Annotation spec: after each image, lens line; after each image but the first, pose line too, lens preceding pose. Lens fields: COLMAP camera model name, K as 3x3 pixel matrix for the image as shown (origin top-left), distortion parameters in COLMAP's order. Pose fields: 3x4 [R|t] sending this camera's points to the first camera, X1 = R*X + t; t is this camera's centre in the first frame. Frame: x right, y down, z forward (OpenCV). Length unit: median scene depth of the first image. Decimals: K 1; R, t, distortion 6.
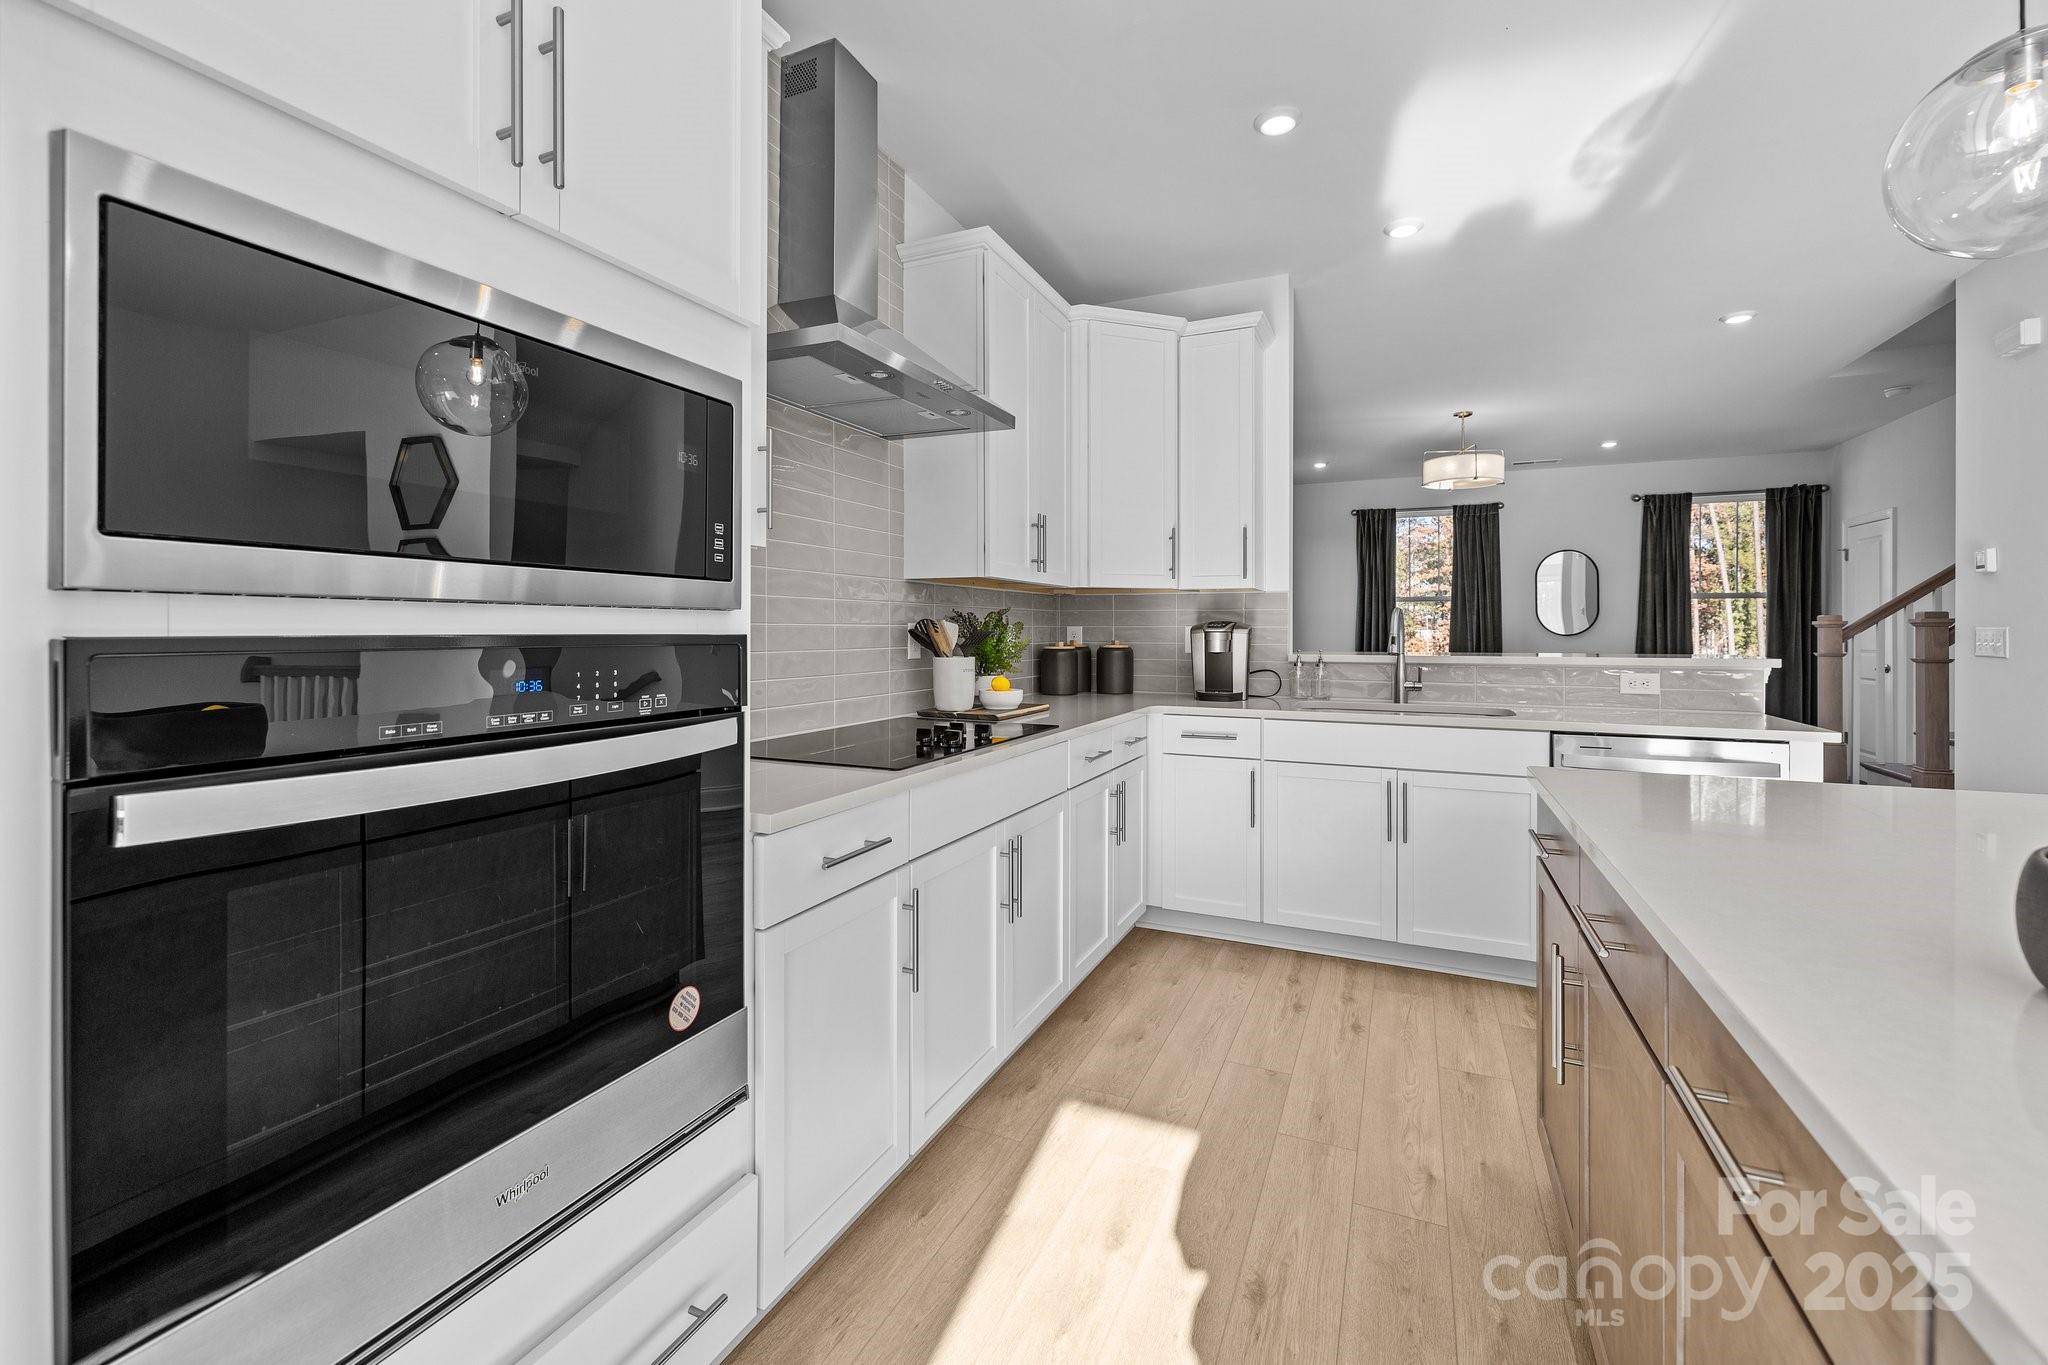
lens RADIAL K [[861.8, 0, 1016.0], [0, 861.8, 631.1], [0, 0, 1]] dist [0.000185, 0.001174]
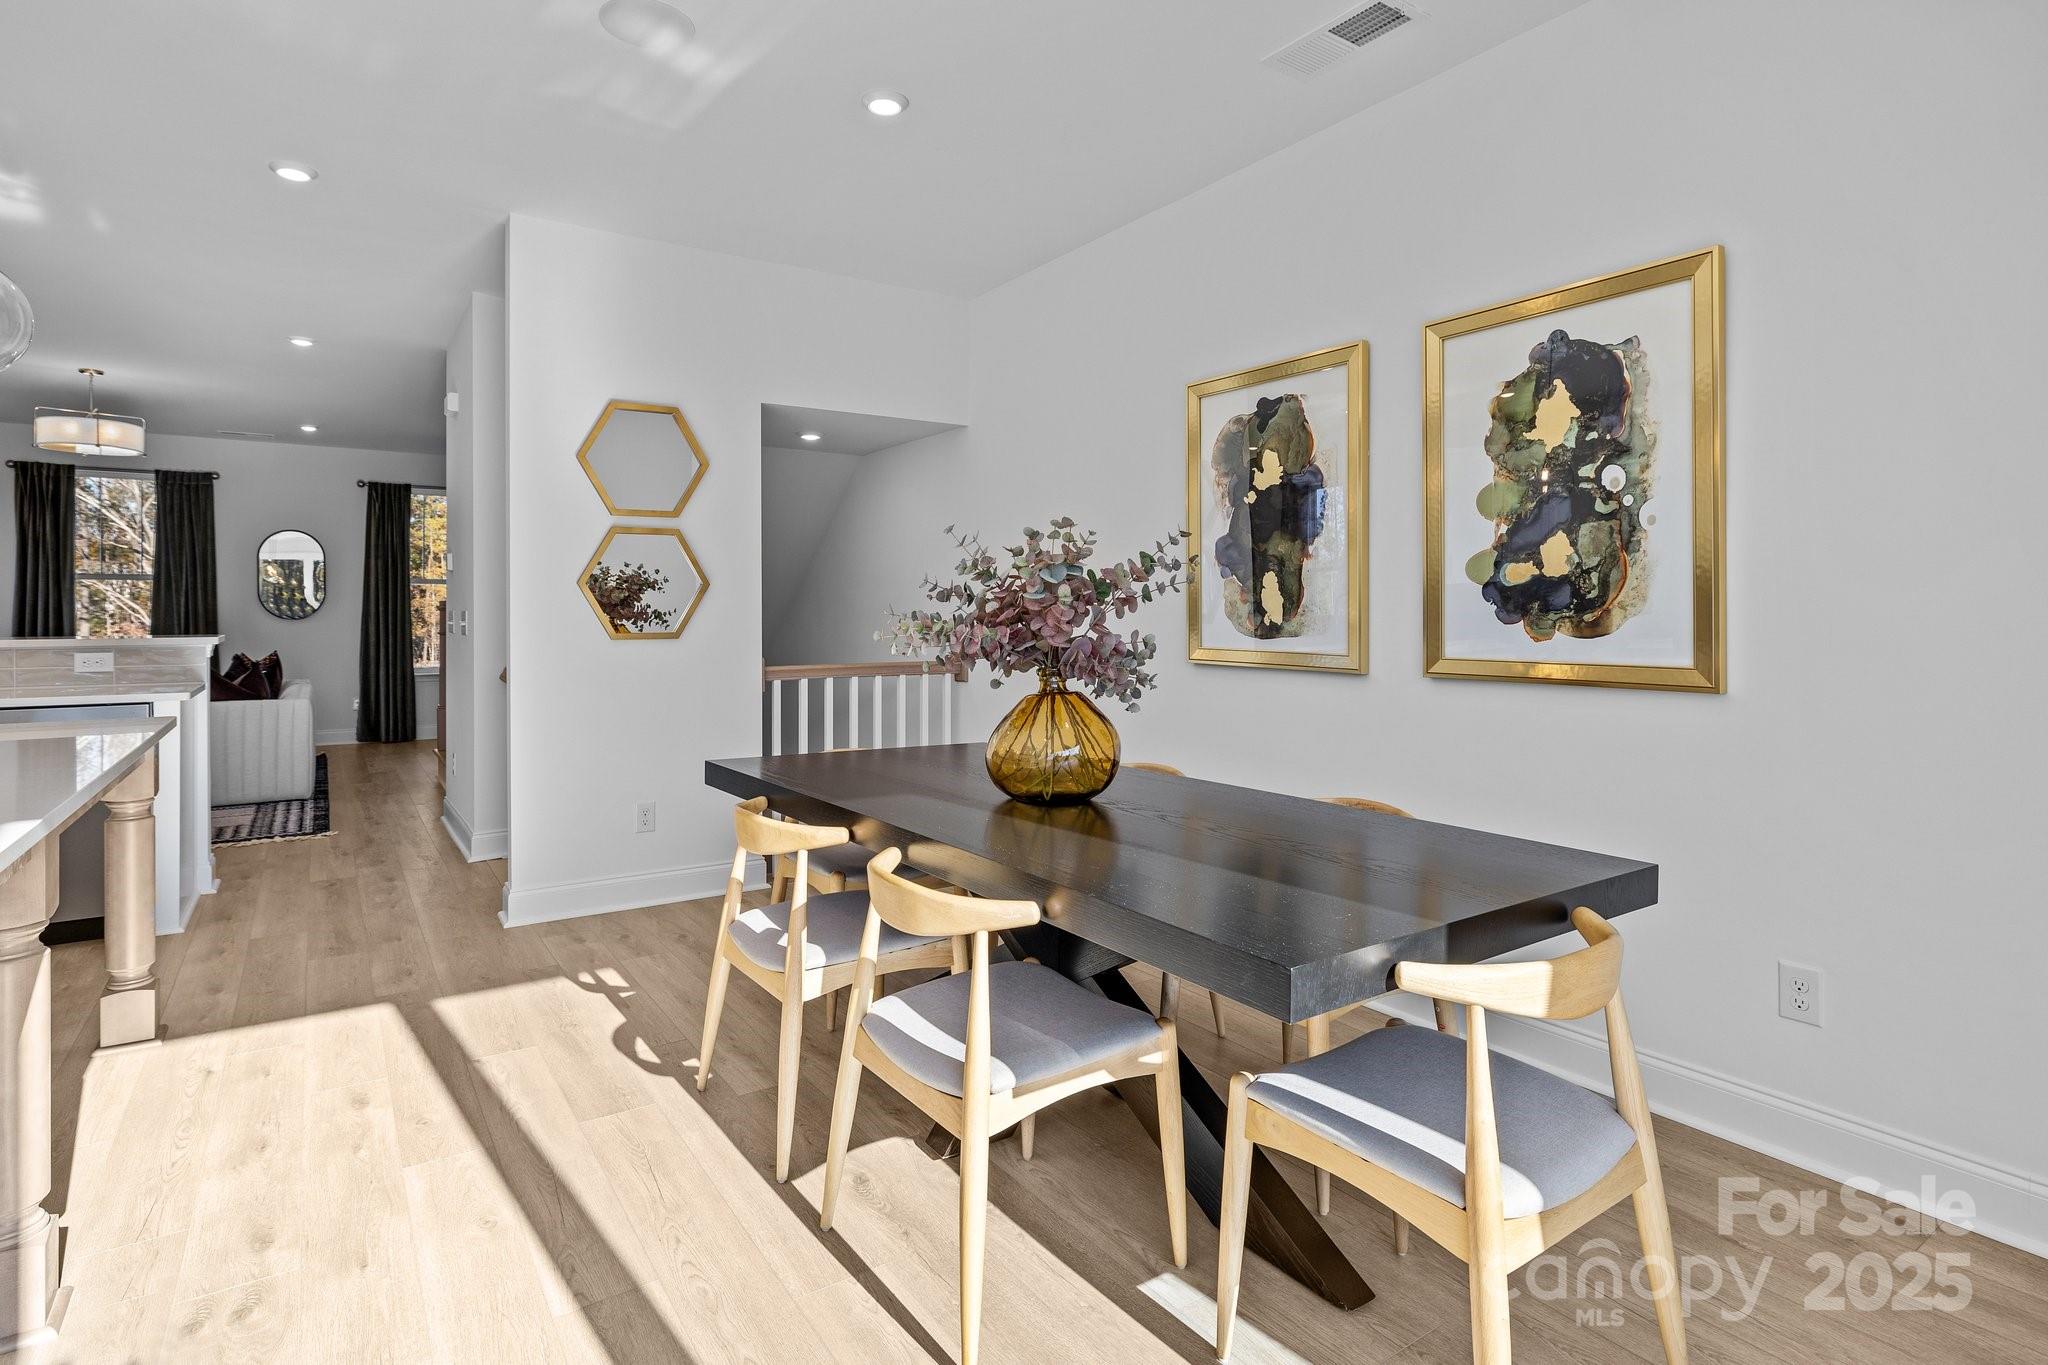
lens RADIAL K [[1020.0, 0, 979.6], [0, 1020.0, 615.6], [0, 0, 1]] dist [-0.001820, -0.000609]
pose [[0.534699, -0.004898, 0.845028, 0.232095], [0.004430, 0.999986, 0.002992, 0.001063], [-0.845031, 0.002143, 0.534713, -0.631037]]
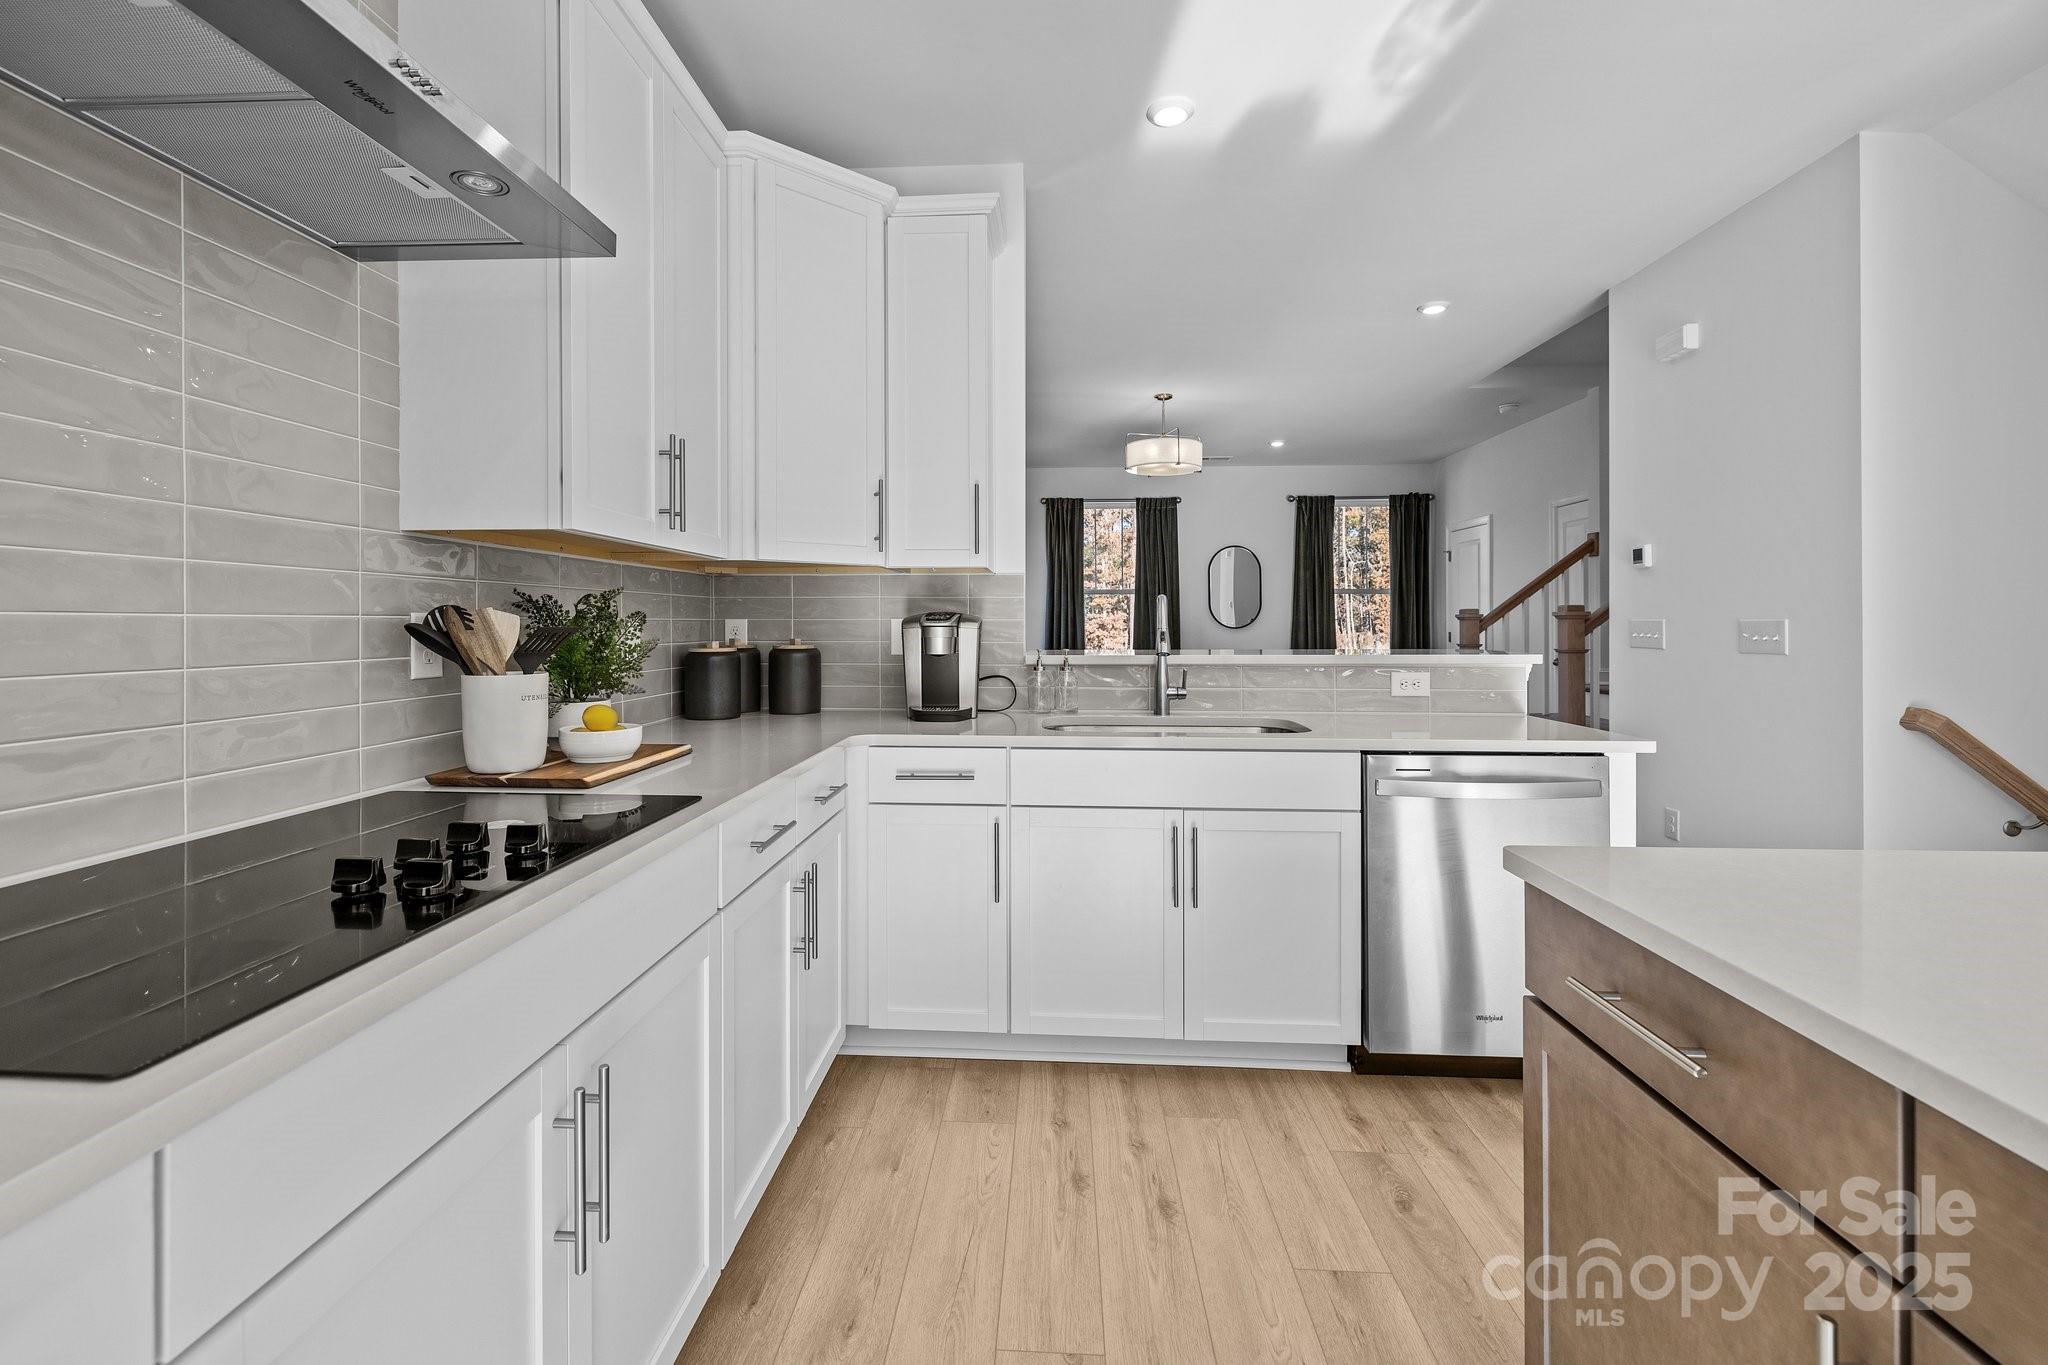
lens RADIAL K [[861.8, 0, 1004.0], [0, 861.8, 625.1], [0, 0, 1]] dist [0.000185, 0.001174]
pose [[0.934974, -0.002726, 0.354705, 0.027900], [0.002456, 0.999996, 0.001212, -0.000911], [-0.354707, -0.000262, 0.934977, 0.325693]]
